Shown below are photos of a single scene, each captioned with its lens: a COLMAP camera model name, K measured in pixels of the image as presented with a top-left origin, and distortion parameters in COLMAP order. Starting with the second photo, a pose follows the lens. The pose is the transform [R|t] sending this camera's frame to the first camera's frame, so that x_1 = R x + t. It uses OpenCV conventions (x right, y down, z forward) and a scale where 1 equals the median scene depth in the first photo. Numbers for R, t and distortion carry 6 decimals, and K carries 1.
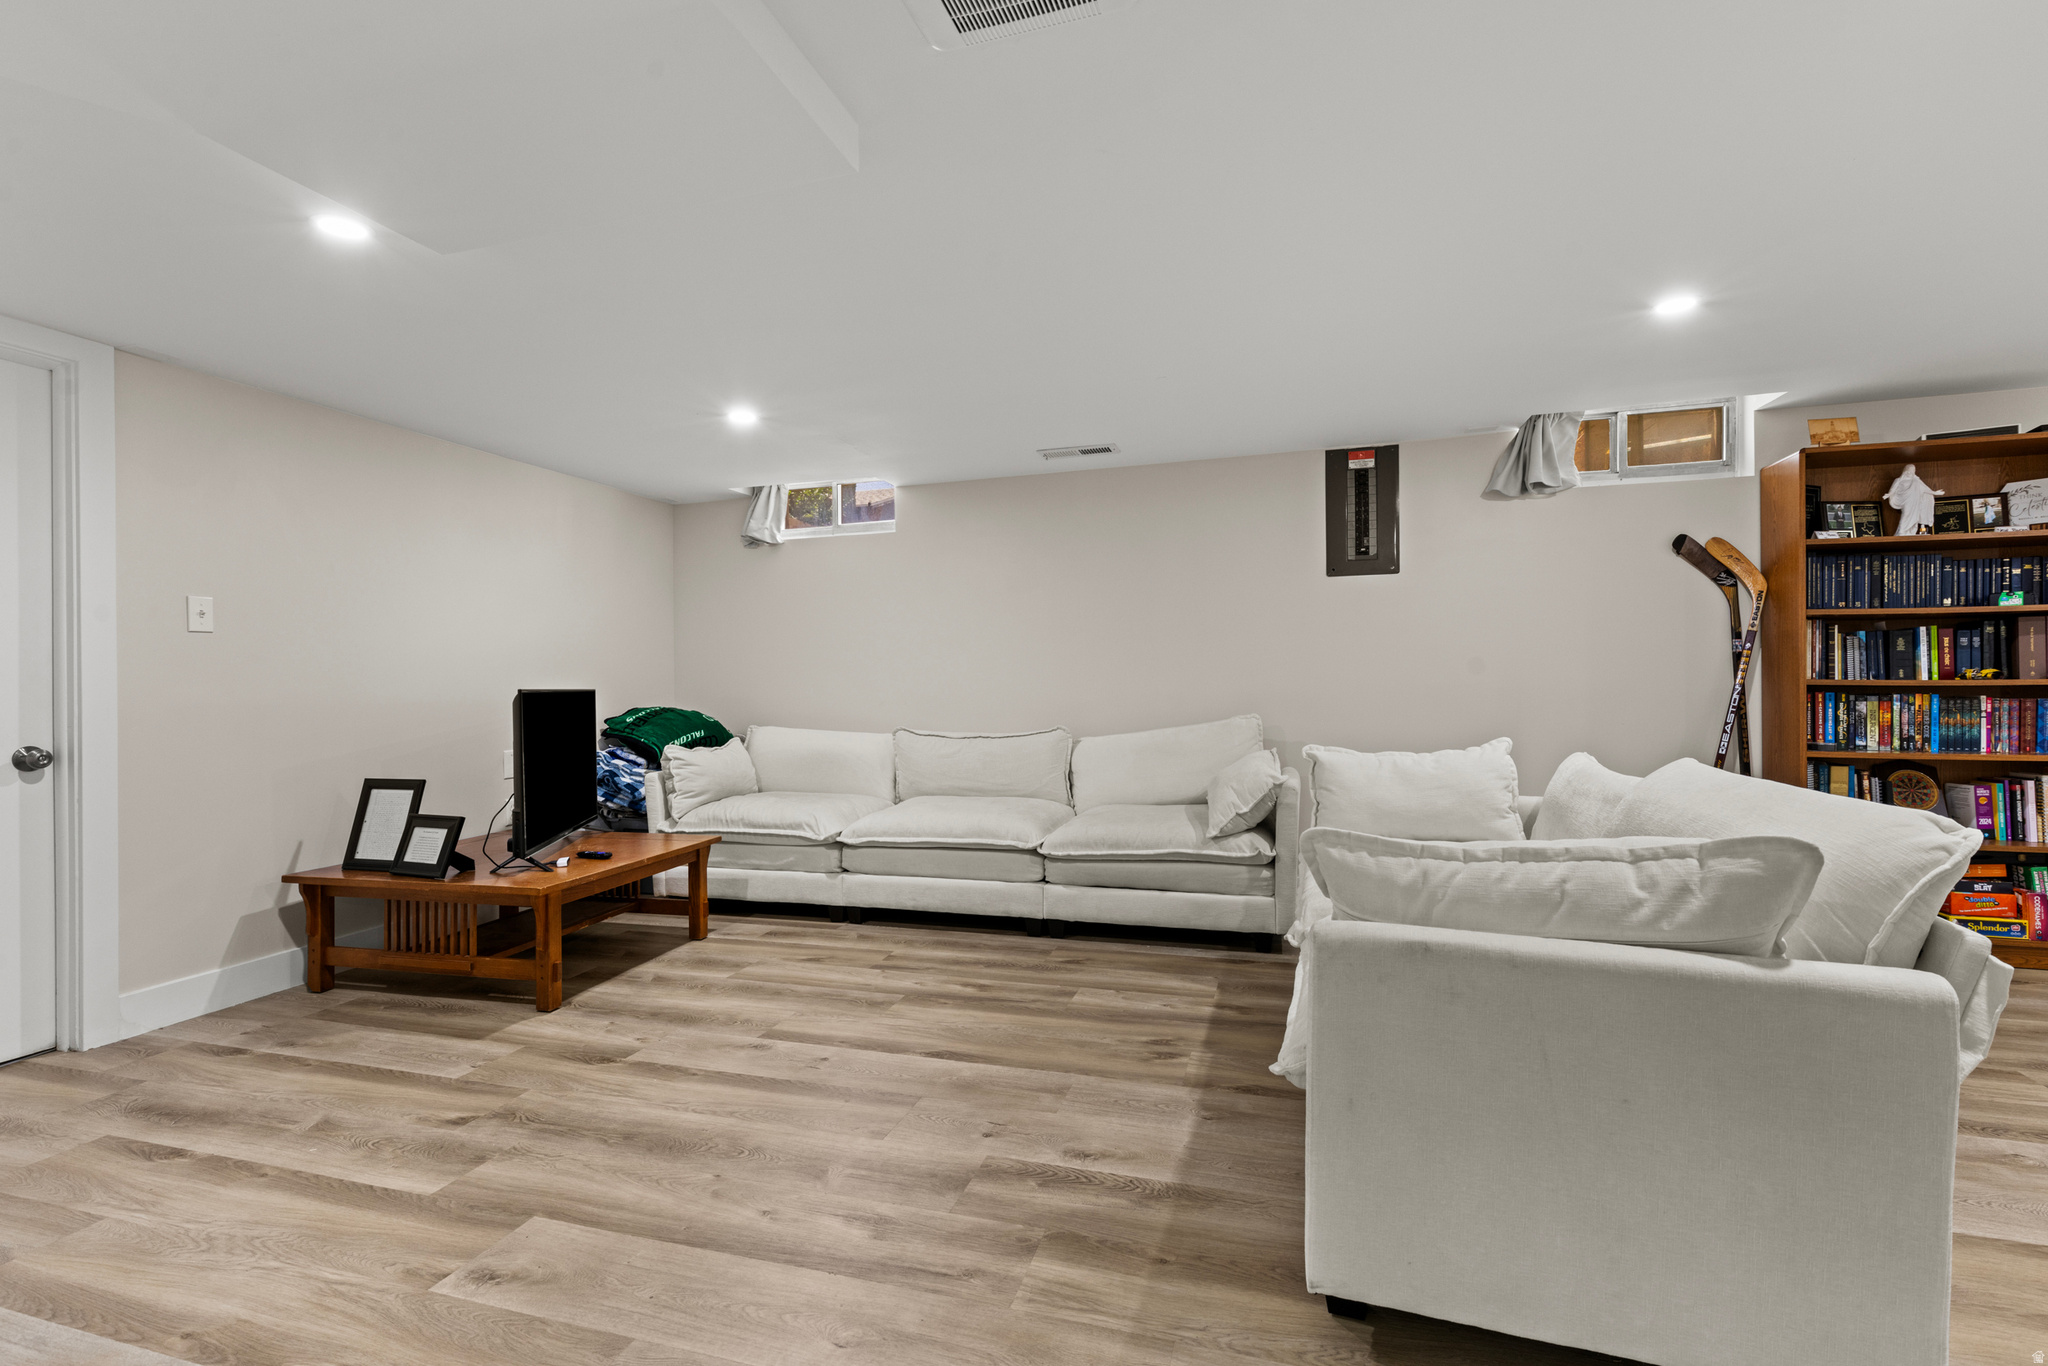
lens RADIAL K [[930.3, 0, 1019.9], [0, 930.3, 686.7], [0, 0, 1]] dist [0.011627, -0.003830]
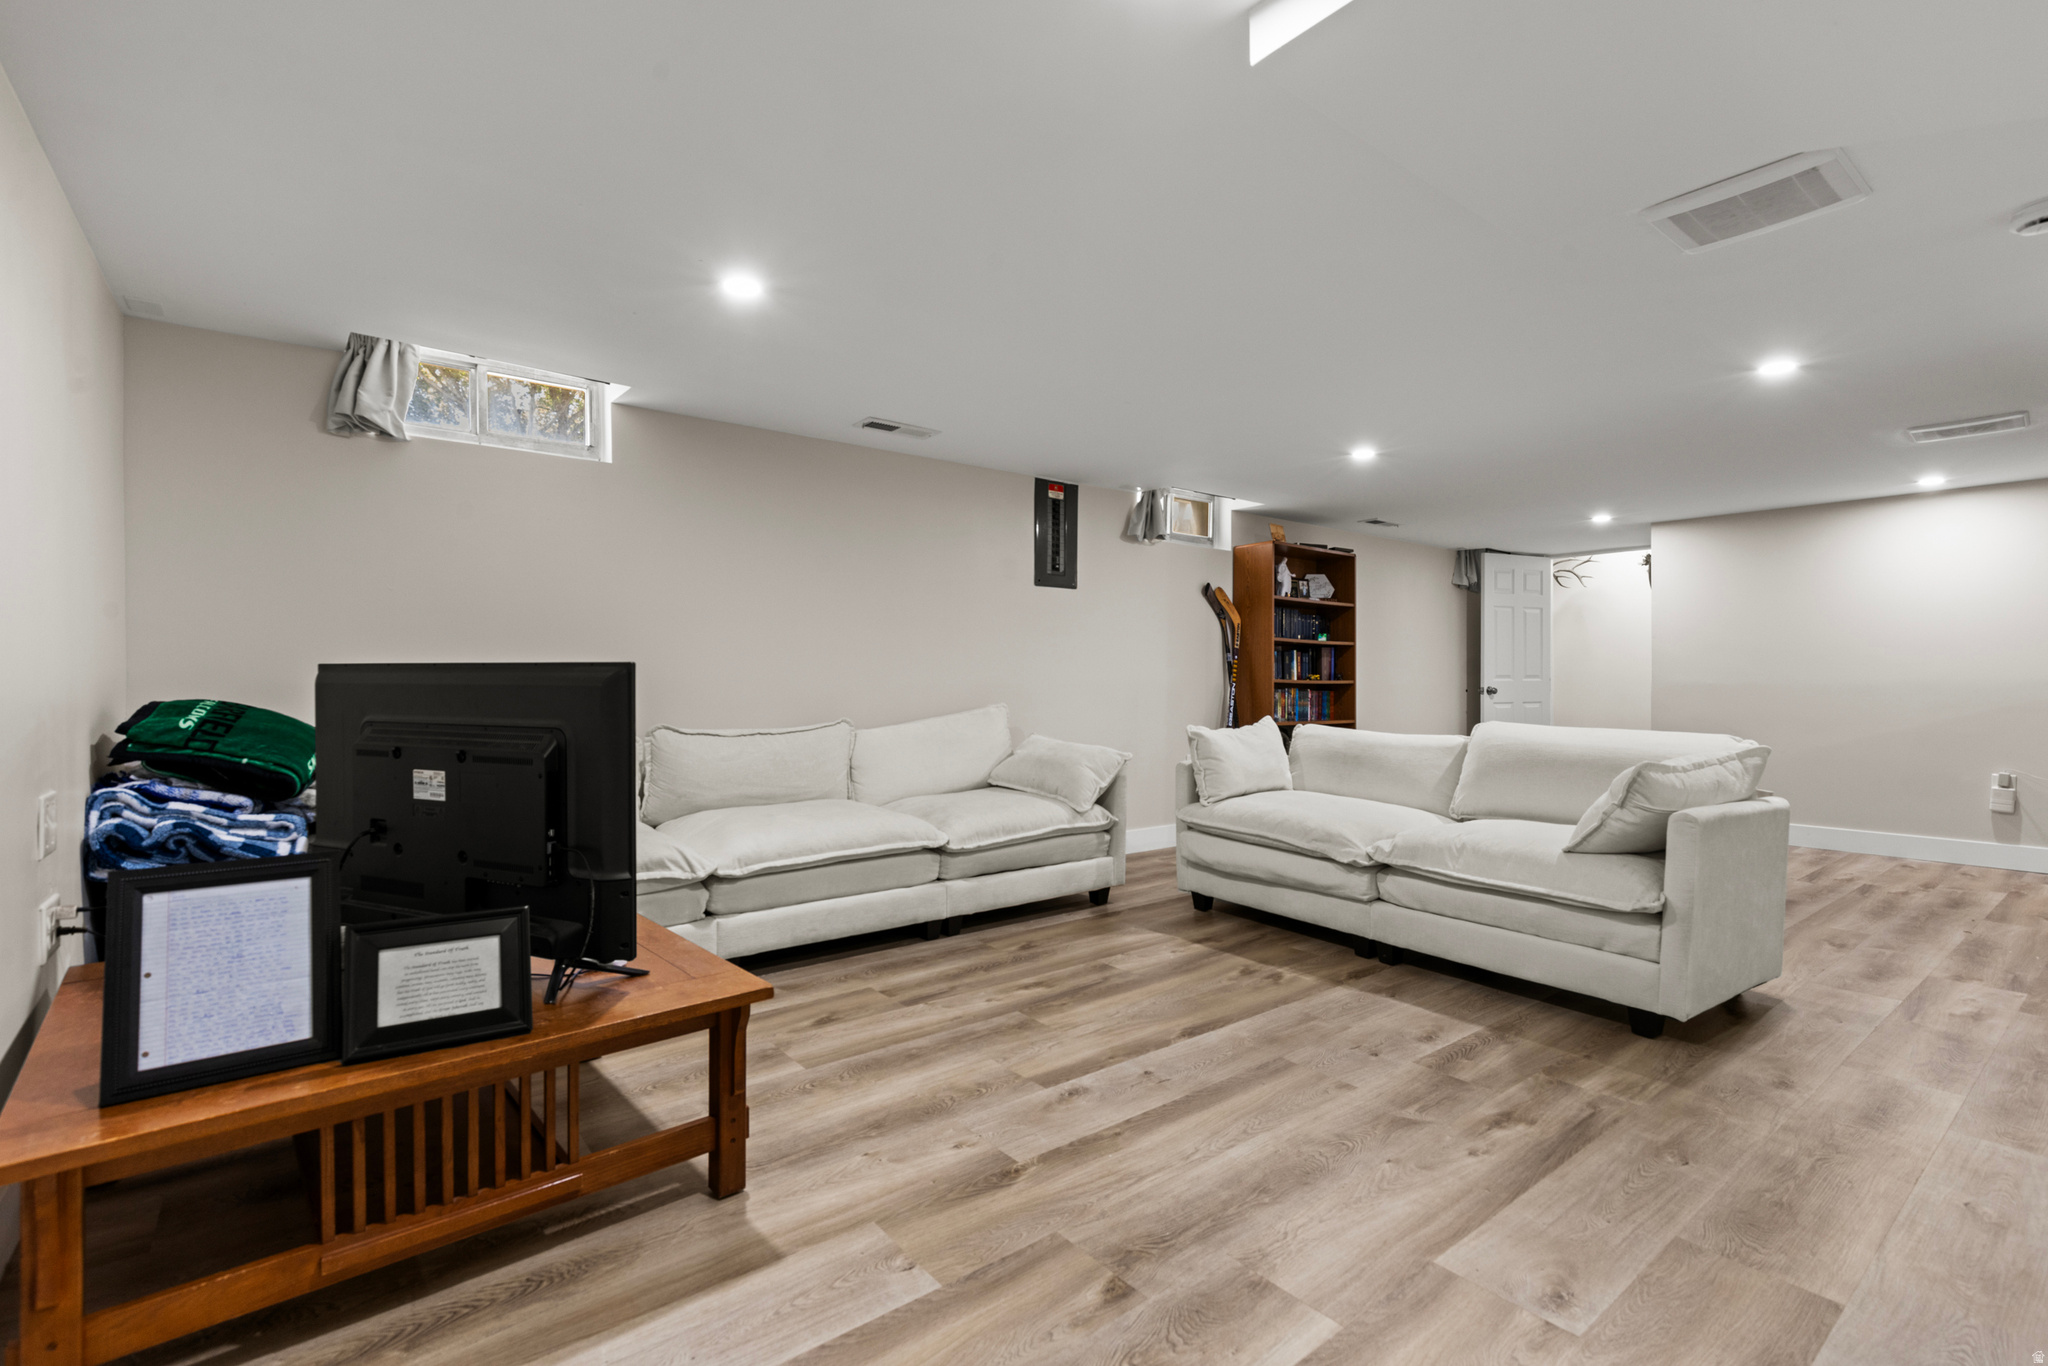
lens RADIAL K [[930.3, 0, 1010.3], [0, 930.3, 676.5], [0, 0, 1]] dist [0.011627, -0.003830]
pose [[0.569155, 0.017534, 0.822044, -0.846482], [-0.010592, 0.999846, -0.013994, 0.016982], [-0.822162, -0.000742, 0.569253, 0.471132]]
